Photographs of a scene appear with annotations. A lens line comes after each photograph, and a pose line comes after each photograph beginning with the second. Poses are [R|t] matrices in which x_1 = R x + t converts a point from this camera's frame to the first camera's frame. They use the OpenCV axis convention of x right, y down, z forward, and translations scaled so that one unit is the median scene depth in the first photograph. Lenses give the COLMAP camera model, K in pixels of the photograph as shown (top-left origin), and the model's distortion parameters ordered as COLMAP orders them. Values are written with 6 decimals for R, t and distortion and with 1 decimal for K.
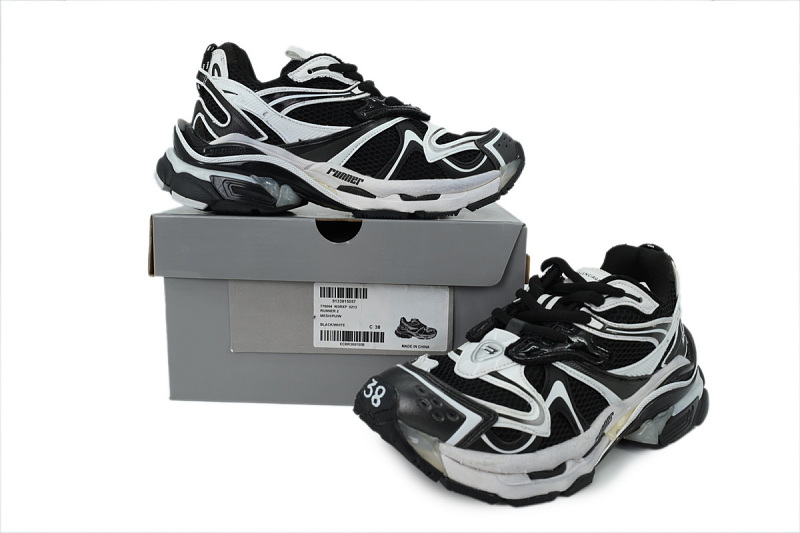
lens RADIAL K [[680.5, 0, 405.5], [0, 680.5, 270.6], [0, 0, 1]] dist [0.054138, 0.005252]
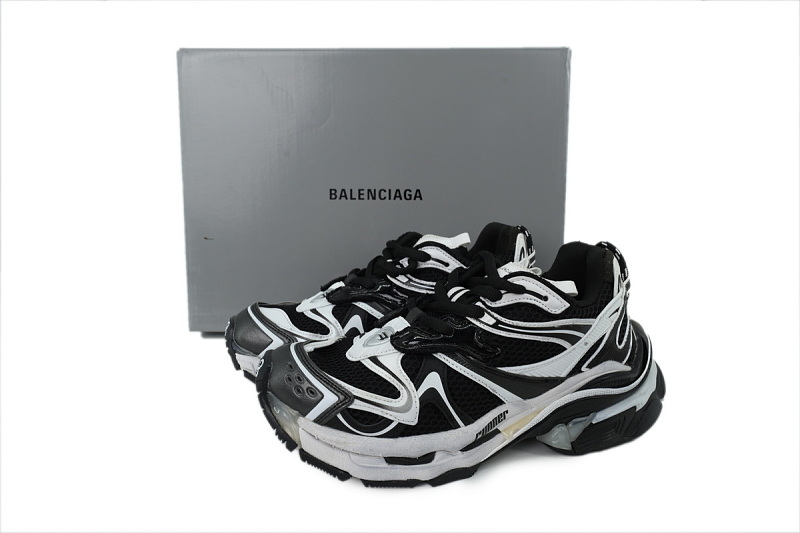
lens RADIAL K [[610.2, 0, 397.7], [0, 610.2, 268.7], [0, 0, 1]] dist [0.010958, -0.000327]
pose [[0.943439, 0.050344, -0.327701, 0.458713], [-0.047906, 0.998731, 0.015515, -0.001975], [0.328067, 0.001062, 0.944654, 0.132478]]
